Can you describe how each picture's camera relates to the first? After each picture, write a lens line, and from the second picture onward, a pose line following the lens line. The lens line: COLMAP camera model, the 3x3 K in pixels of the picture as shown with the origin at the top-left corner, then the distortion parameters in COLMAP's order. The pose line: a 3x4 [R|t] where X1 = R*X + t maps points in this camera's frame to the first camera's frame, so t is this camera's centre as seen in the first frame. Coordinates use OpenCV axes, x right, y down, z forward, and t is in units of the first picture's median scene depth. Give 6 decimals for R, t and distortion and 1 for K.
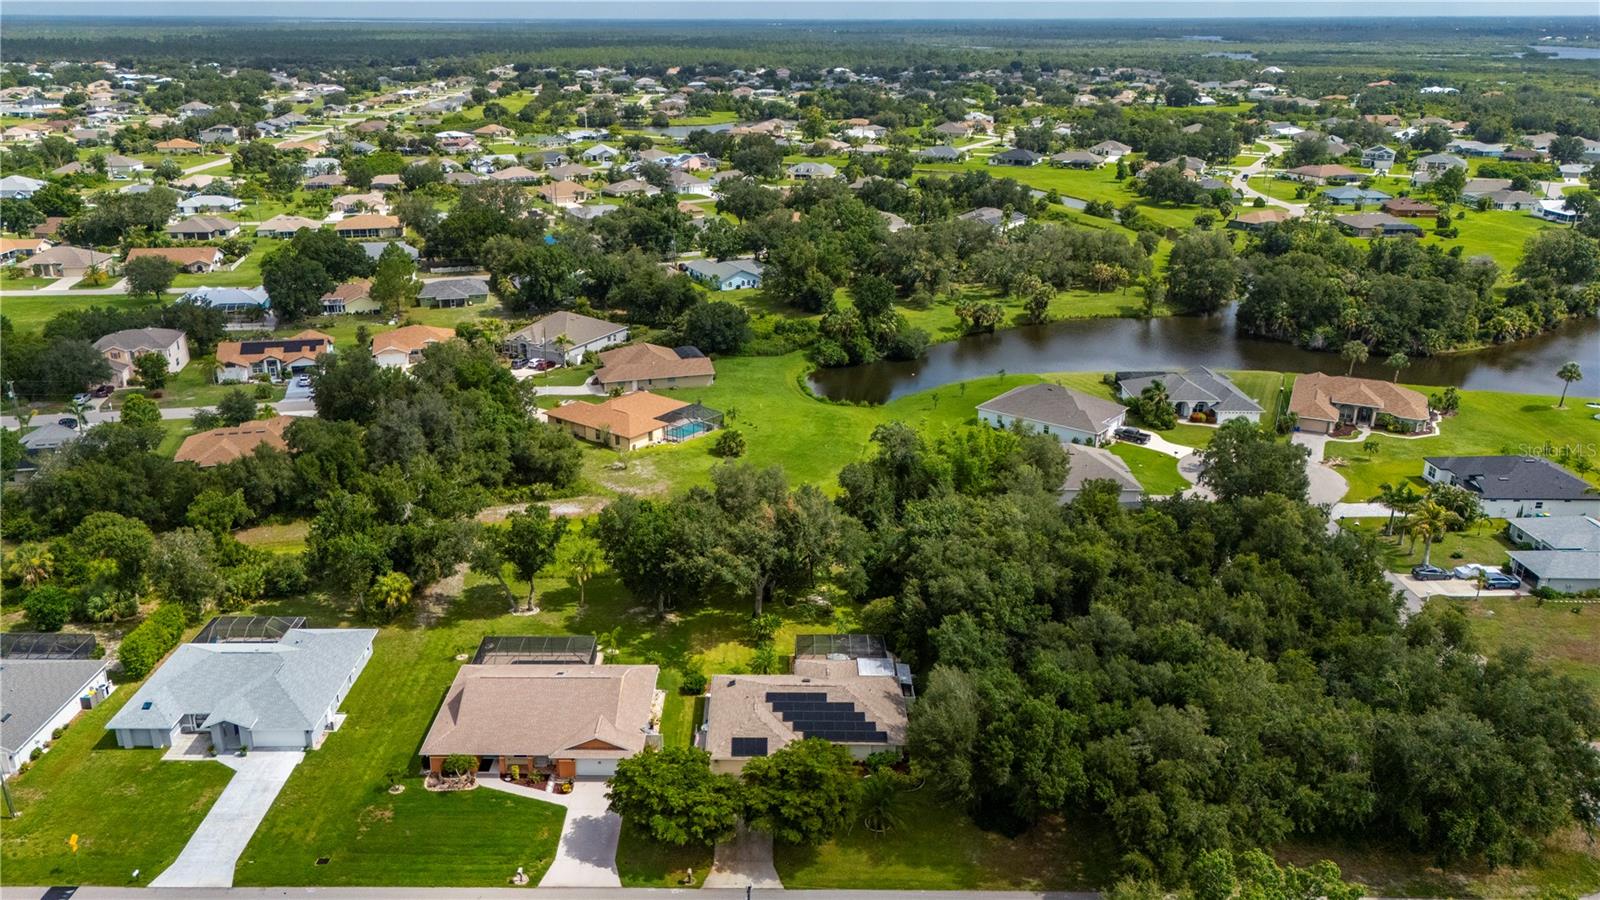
lens RADIAL K [[1166.8, 0, 762.5], [0, 1166.8, 454.3], [0, 0, 1]] dist [0.082084, -0.090252]
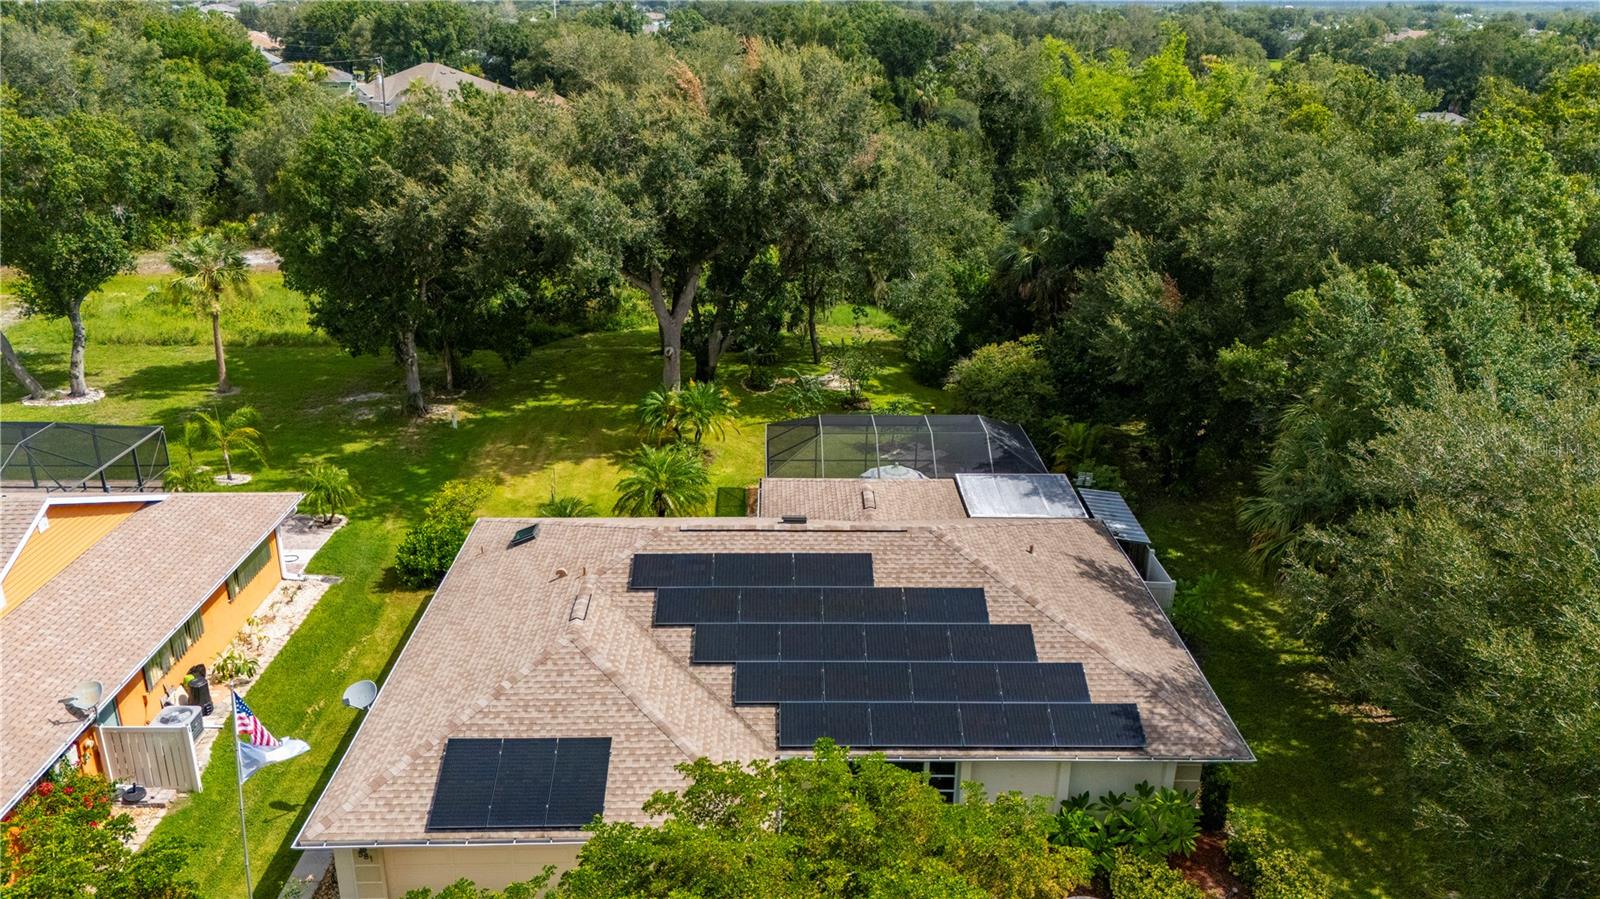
lens RADIAL K [[1176.0, 0, 804.1], [0, 1176.0, 445.9], [0, 0, 1]] dist [0.027631, 0.001185]
pose [[0.999336, -0.001218, 0.036402, 0.025738], [0.000445, 0.999774, 0.021238, 0.146502], [-0.036420, -0.021208, 0.999112, 0.626308]]
